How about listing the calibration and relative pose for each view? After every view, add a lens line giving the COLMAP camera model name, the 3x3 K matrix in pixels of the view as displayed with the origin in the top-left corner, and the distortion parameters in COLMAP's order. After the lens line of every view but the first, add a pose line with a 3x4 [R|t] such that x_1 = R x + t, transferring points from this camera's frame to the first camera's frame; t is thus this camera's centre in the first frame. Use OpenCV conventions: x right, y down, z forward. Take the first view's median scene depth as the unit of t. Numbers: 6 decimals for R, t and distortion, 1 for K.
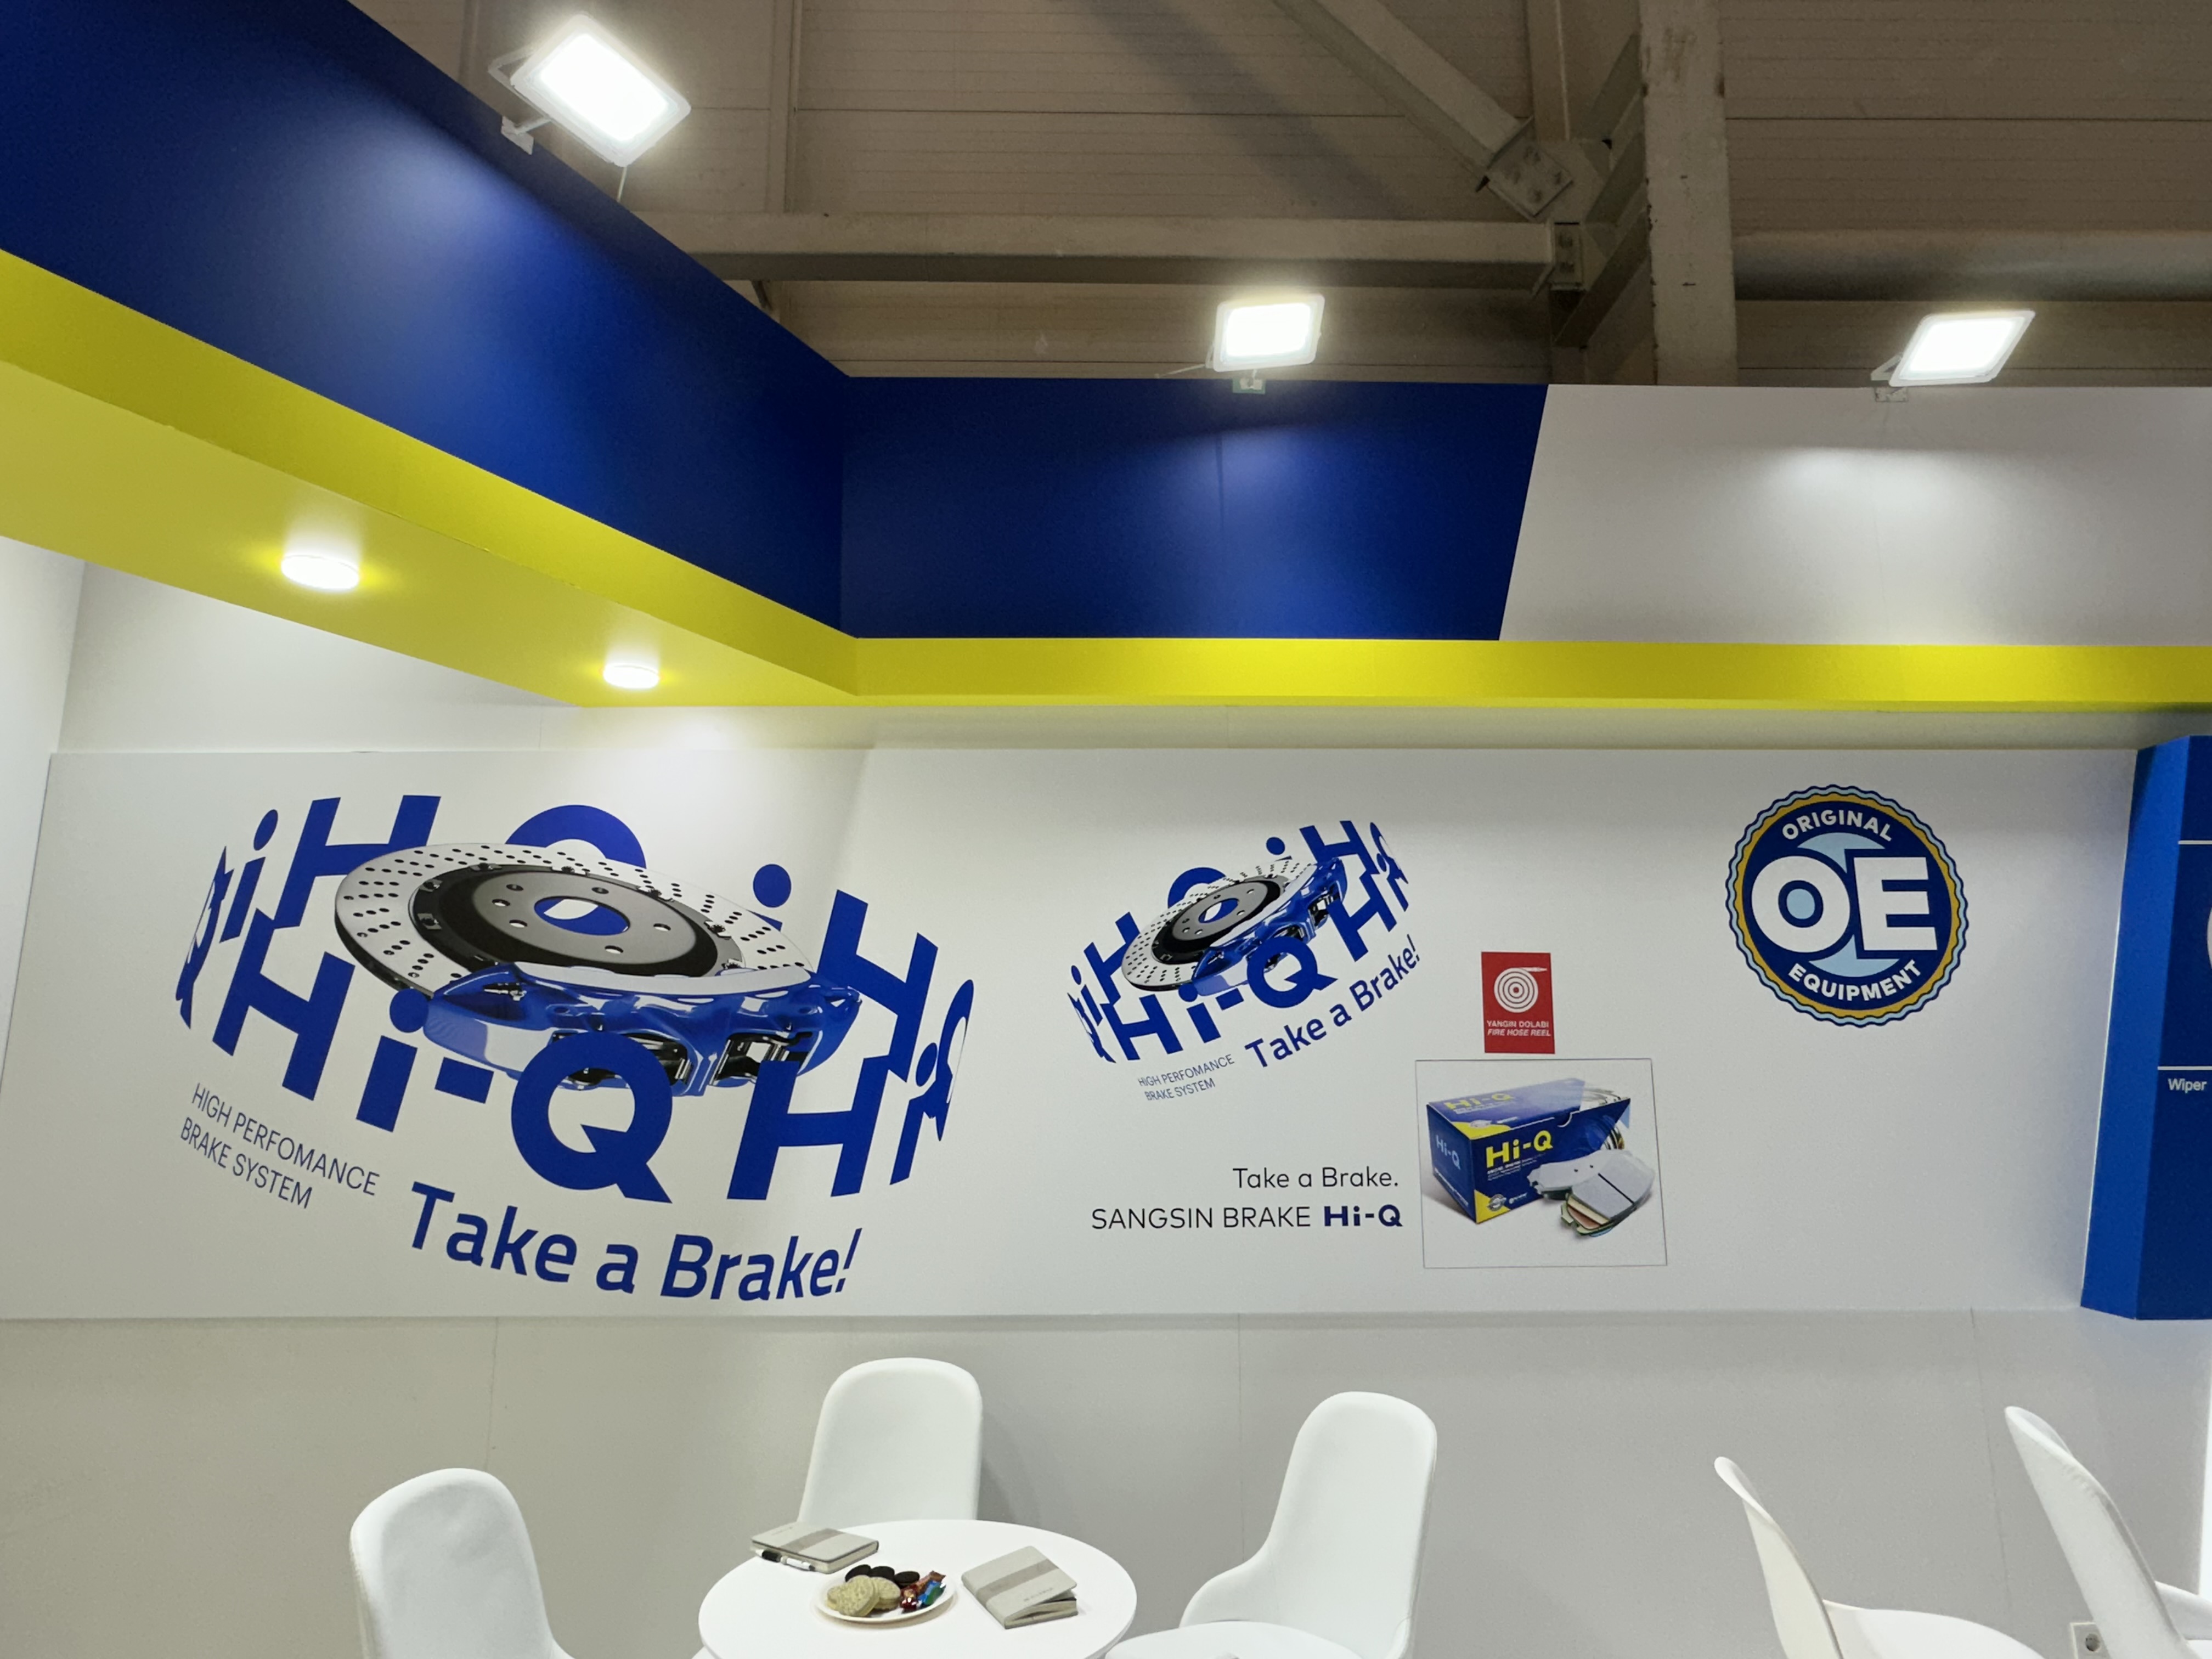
lens RADIAL K [[1263.3, 0, 1095.3], [0, 1263.3, 837.1], [0, 0, 1]] dist [-0.010484, 0.010950]
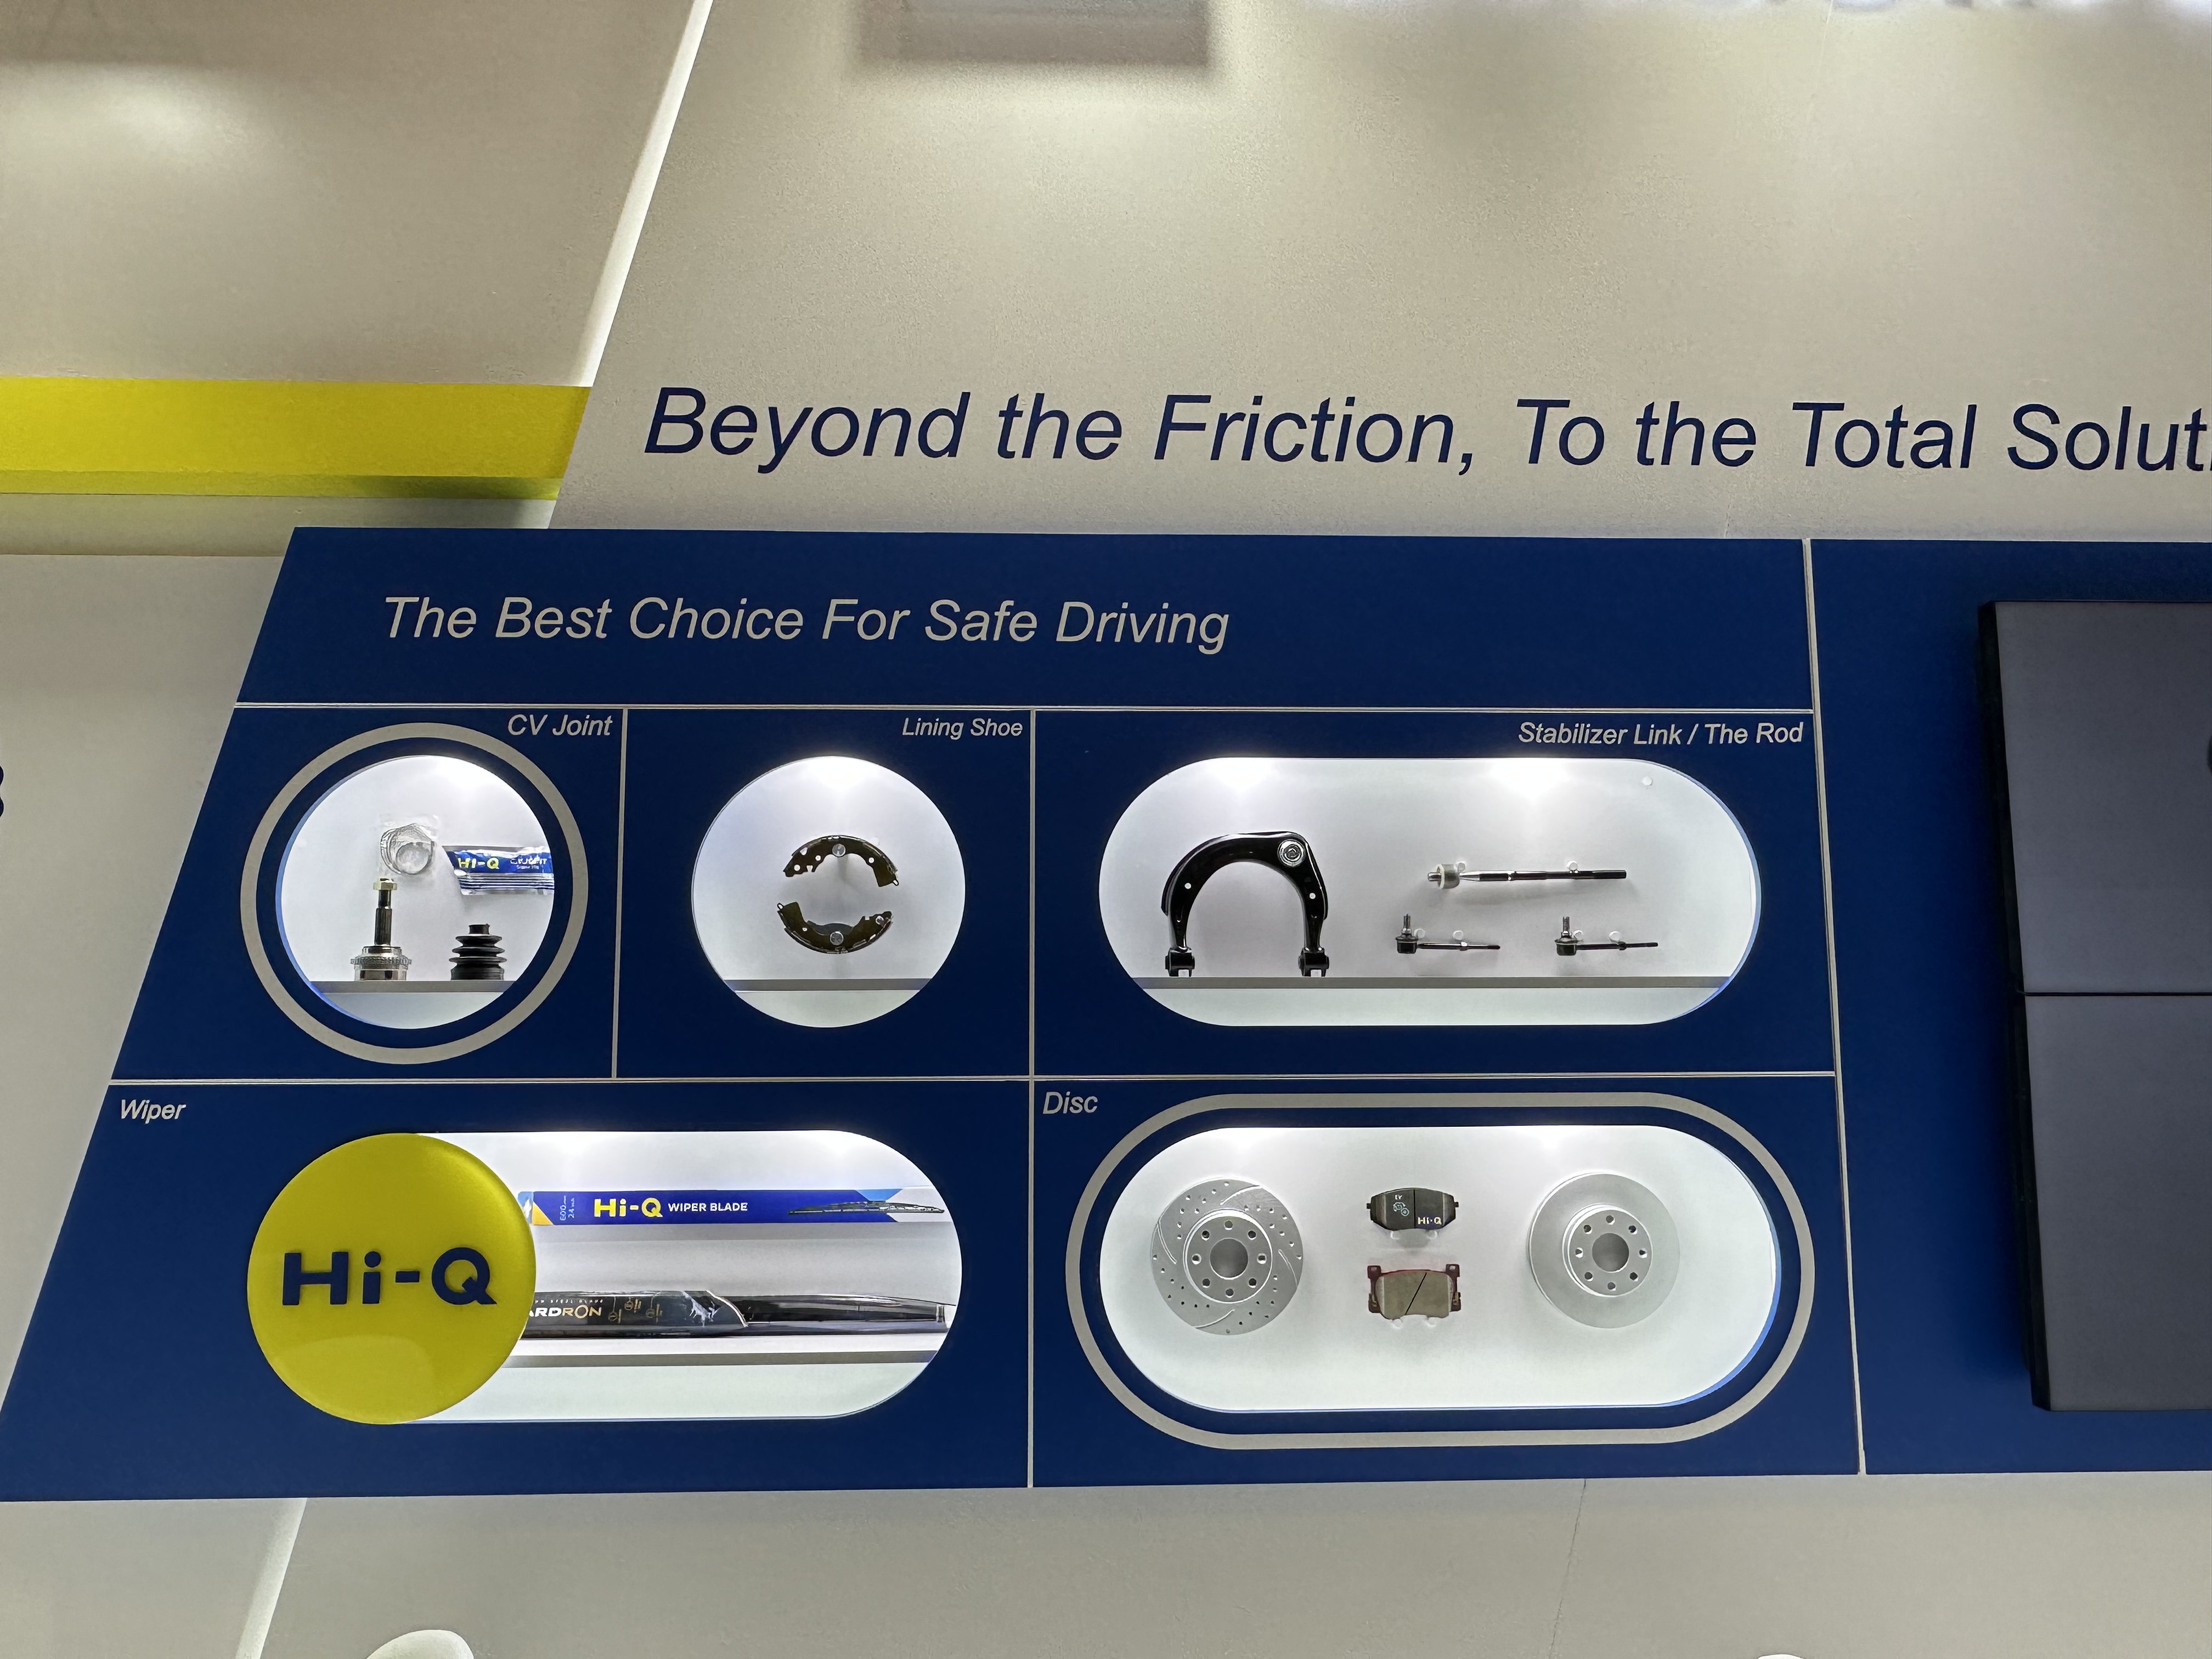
lens RADIAL K [[1453.5, 0, 1103.1], [0, 1453.5, 860.8], [0, 0, 1]] dist [-0.005661, -0.000006]
pose [[0.999868, 0.004184, 0.015689, 1.236100], [-0.005145, 0.998080, 0.061719, 0.032792], [-0.015401, -0.061792, 0.997970, 0.301467]]
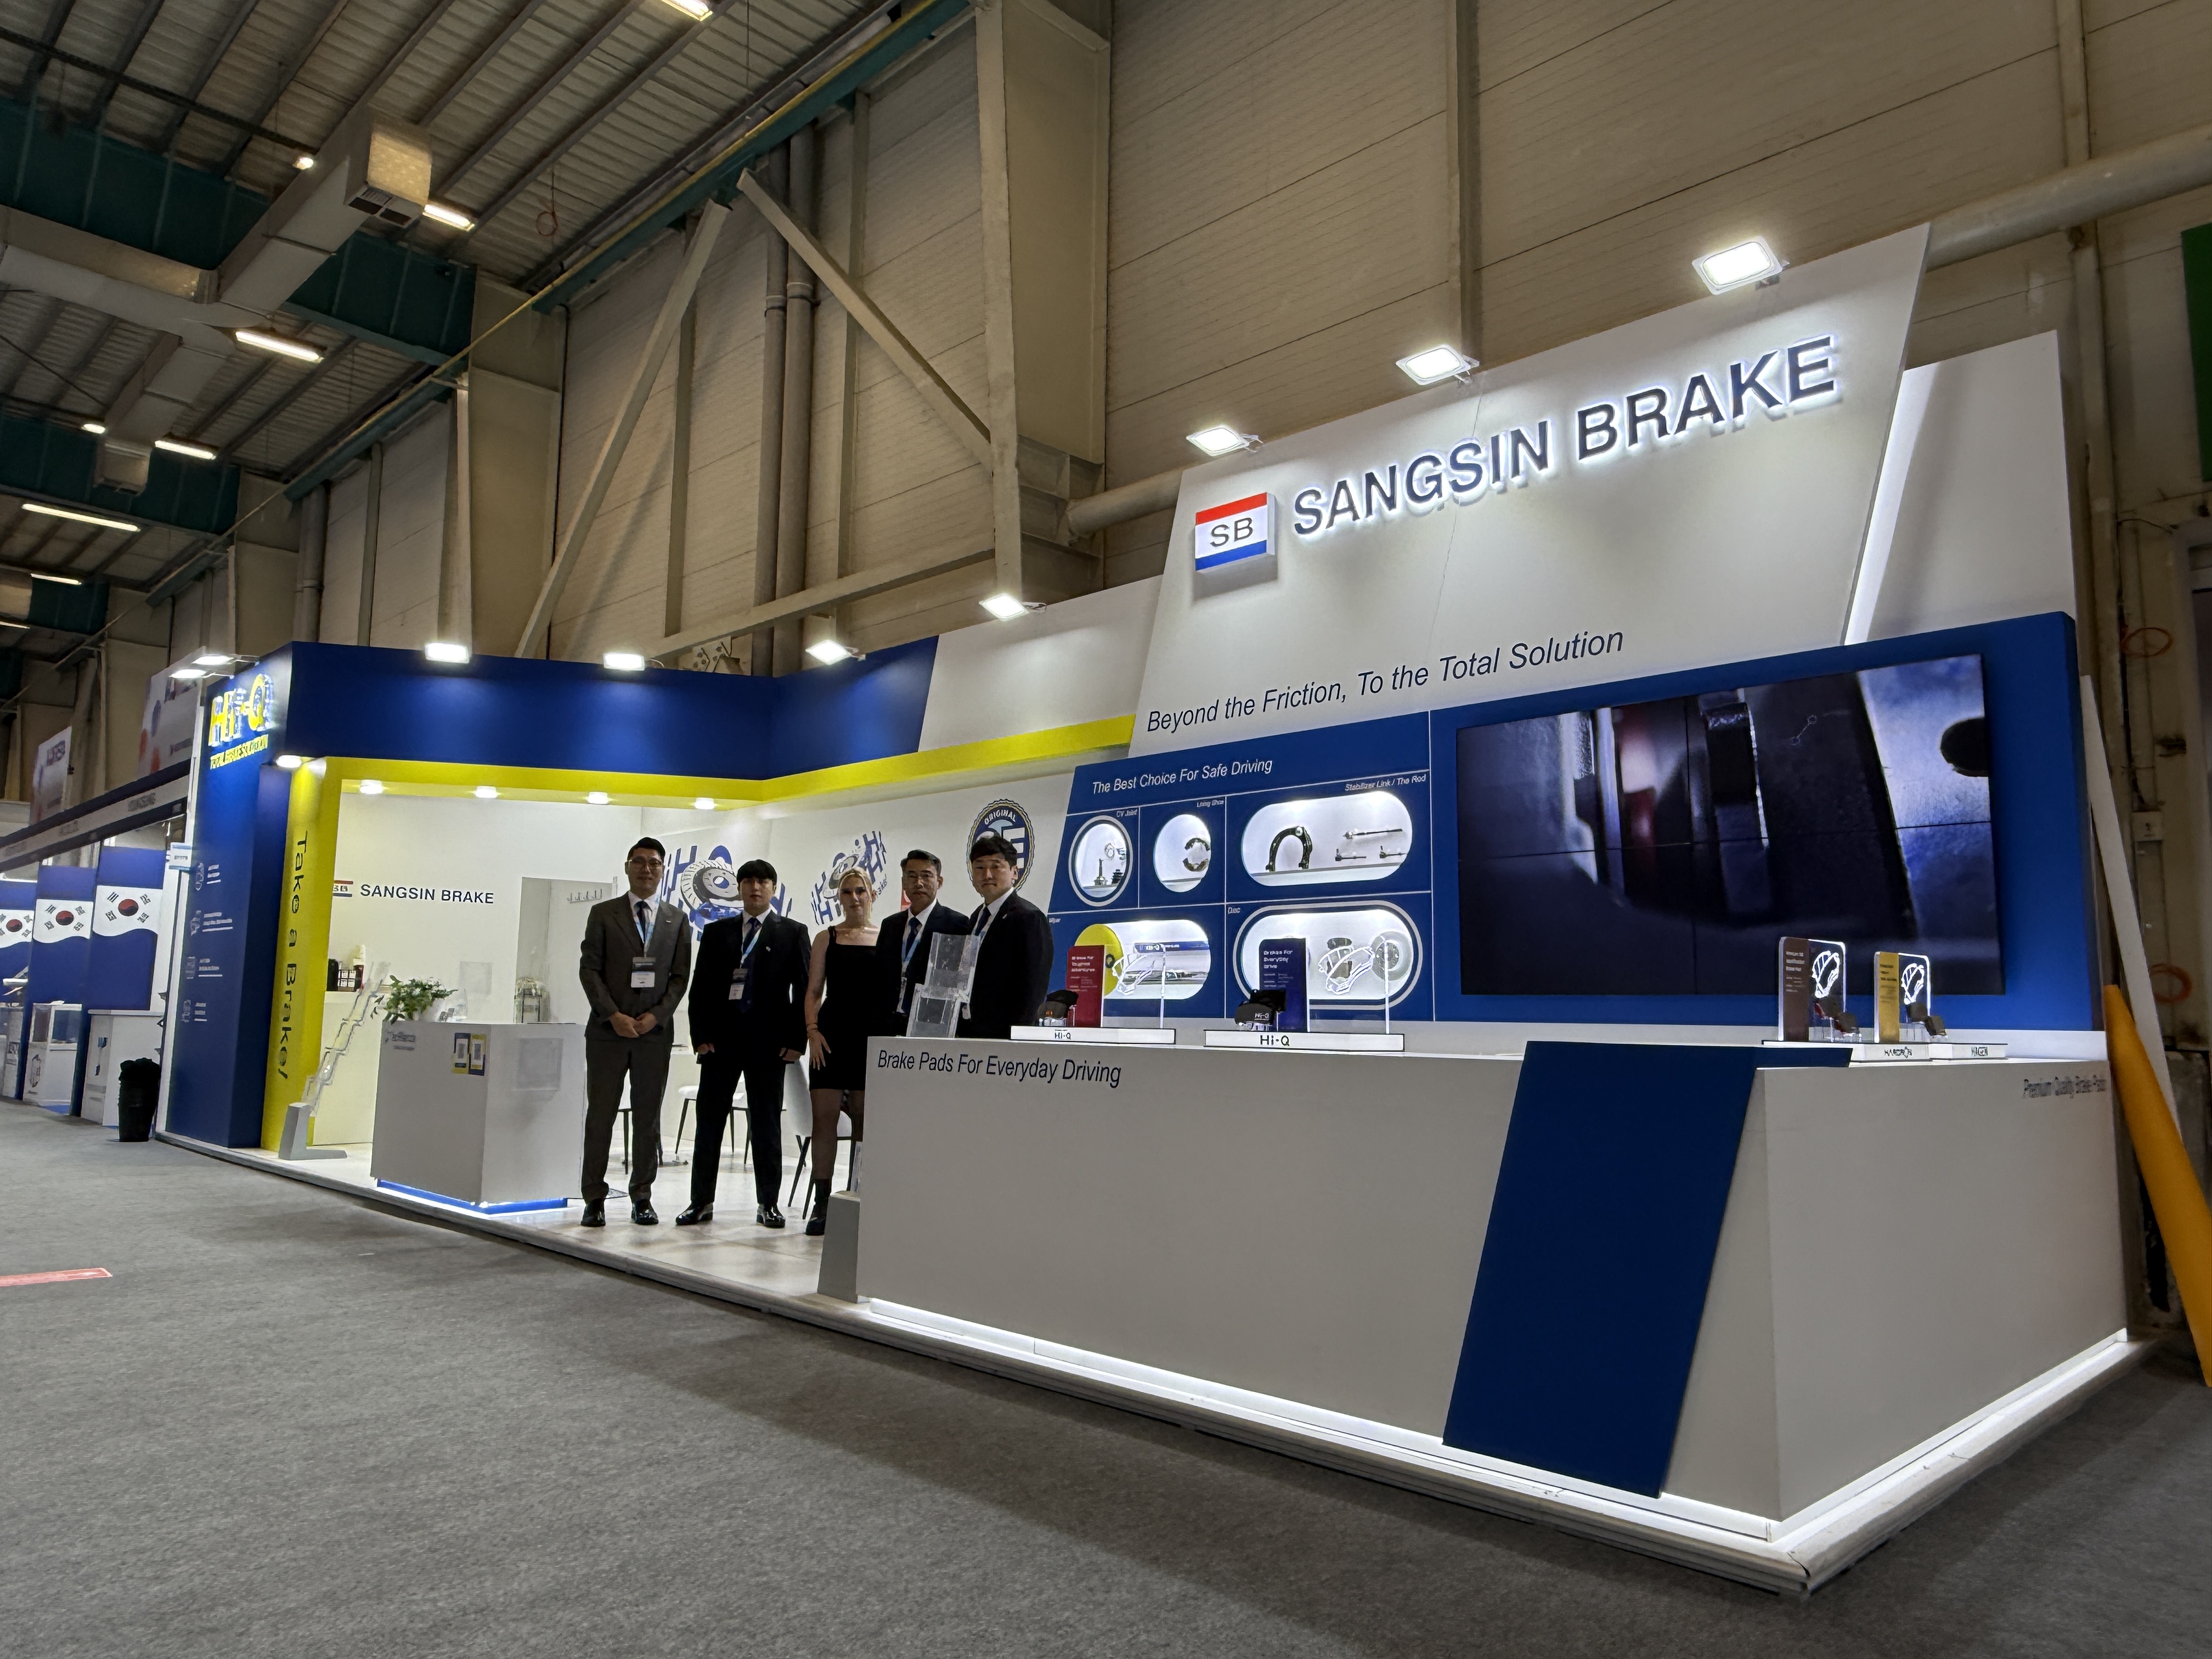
lens RADIAL K [[1479.4, 0, 1093.6], [0, 1479.4, 832.7], [0, 0, 1]] dist [-0.005081, 0.002459]
pose [[0.691507, -0.074395, -0.718528, 2.762182], [0.109796, 0.993950, 0.002755, 0.032542], [0.713977, -0.080797, 0.695492, -0.810033]]
